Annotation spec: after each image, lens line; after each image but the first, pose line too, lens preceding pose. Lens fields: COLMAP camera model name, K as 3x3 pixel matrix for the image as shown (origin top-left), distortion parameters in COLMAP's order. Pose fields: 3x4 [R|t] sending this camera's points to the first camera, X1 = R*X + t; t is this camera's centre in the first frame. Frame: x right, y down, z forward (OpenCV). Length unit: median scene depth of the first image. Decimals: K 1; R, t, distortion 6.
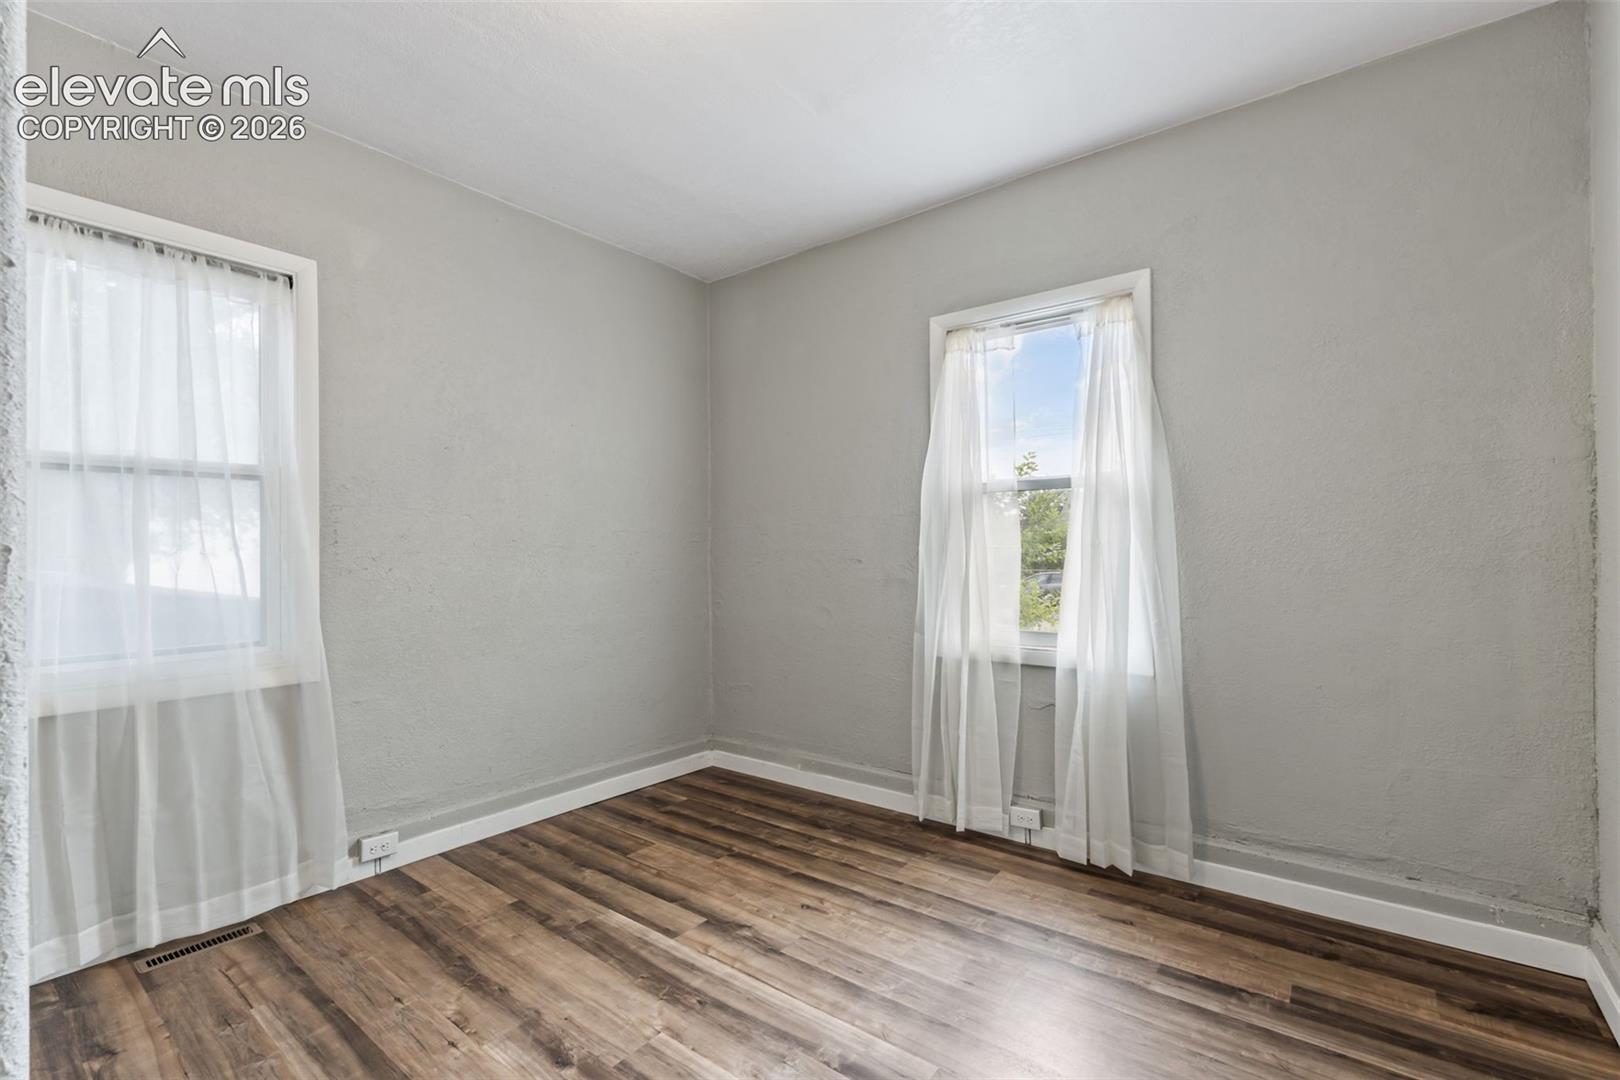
lens RADIAL K [[717.0, 0, 813.1], [0, 717.0, 547.4], [0, 0, 1]] dist [-0.003286, 0.000213]
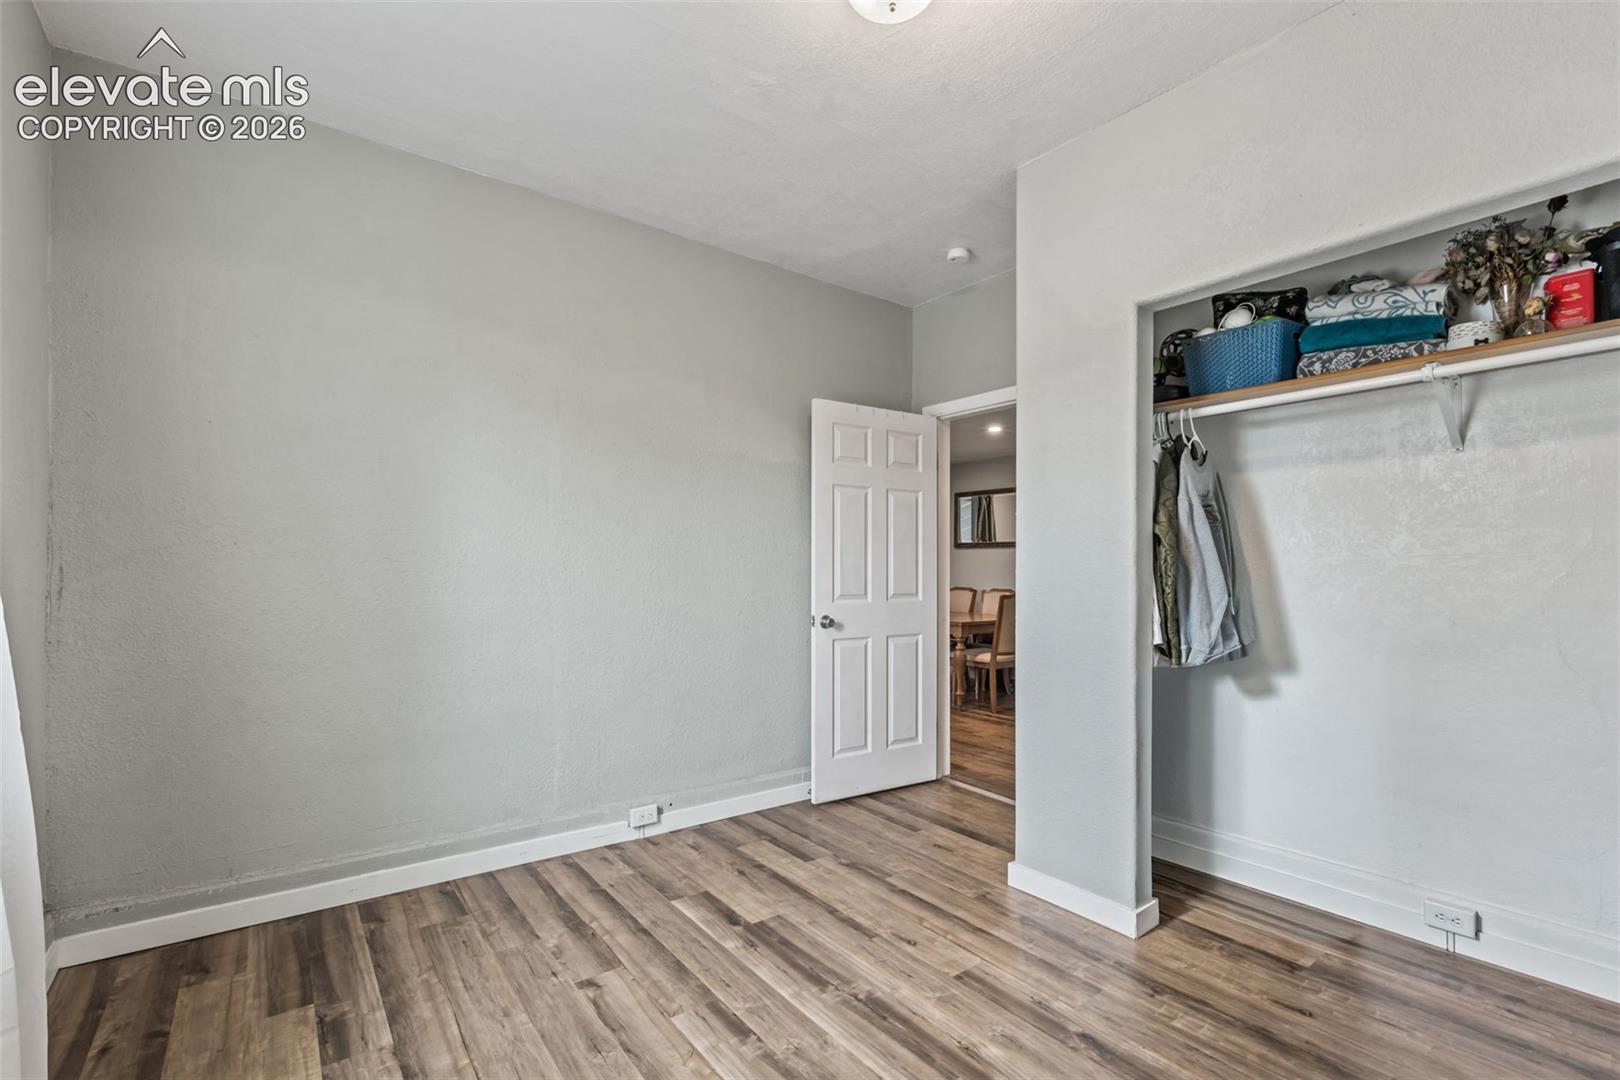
lens RADIAL K [[717.0, 0, 827.7], [0, 717.0, 575.1], [0, 0, 1]] dist [-0.003286, 0.000213]
pose [[-0.967058, -0.001030, 0.254556, -0.263652], [-0.001570, 0.999997, -0.001918, 0.012128], [-0.254553, -0.002255, -0.967056, 1.498558]]
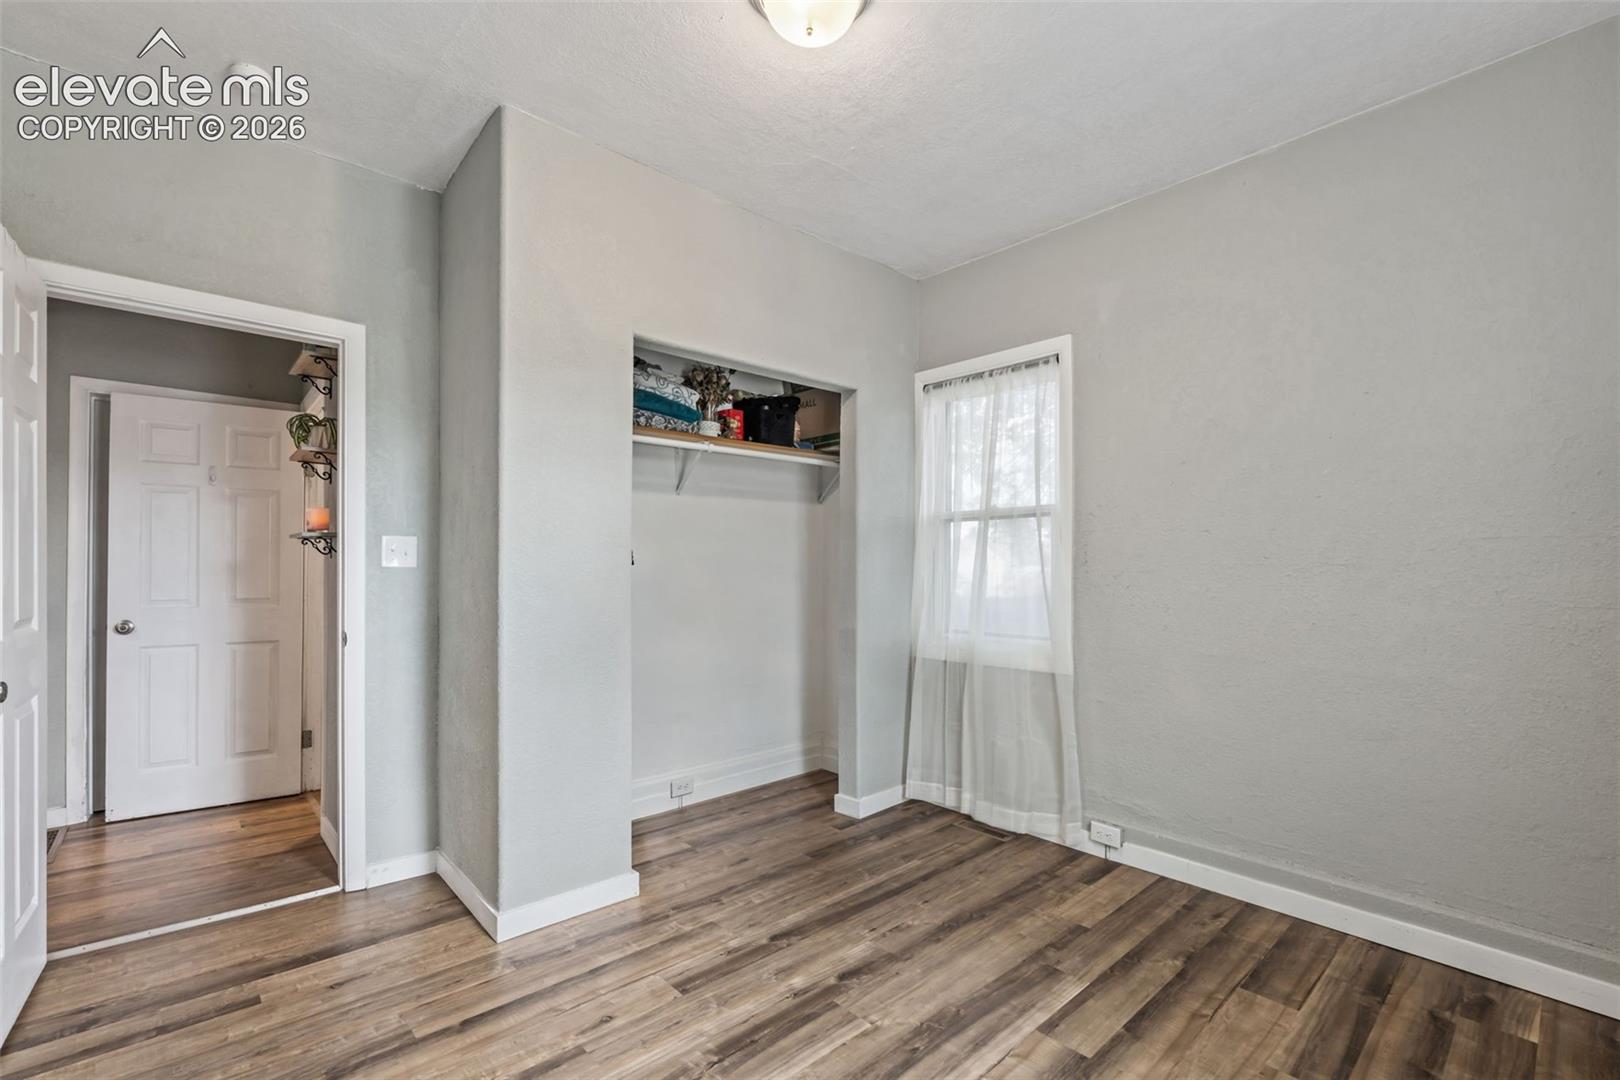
lens RADIAL K [[717.0, 0, 803.6], [0, 717.0, 561.2], [0, 0, 1]] dist [-0.003286, 0.000213]
pose [[-0.183318, -0.002729, -0.983050, 0.676318], [0.004878, 0.999981, -0.003686, -0.007077], [0.983042, -0.005471, -0.183301, 0.868987]]
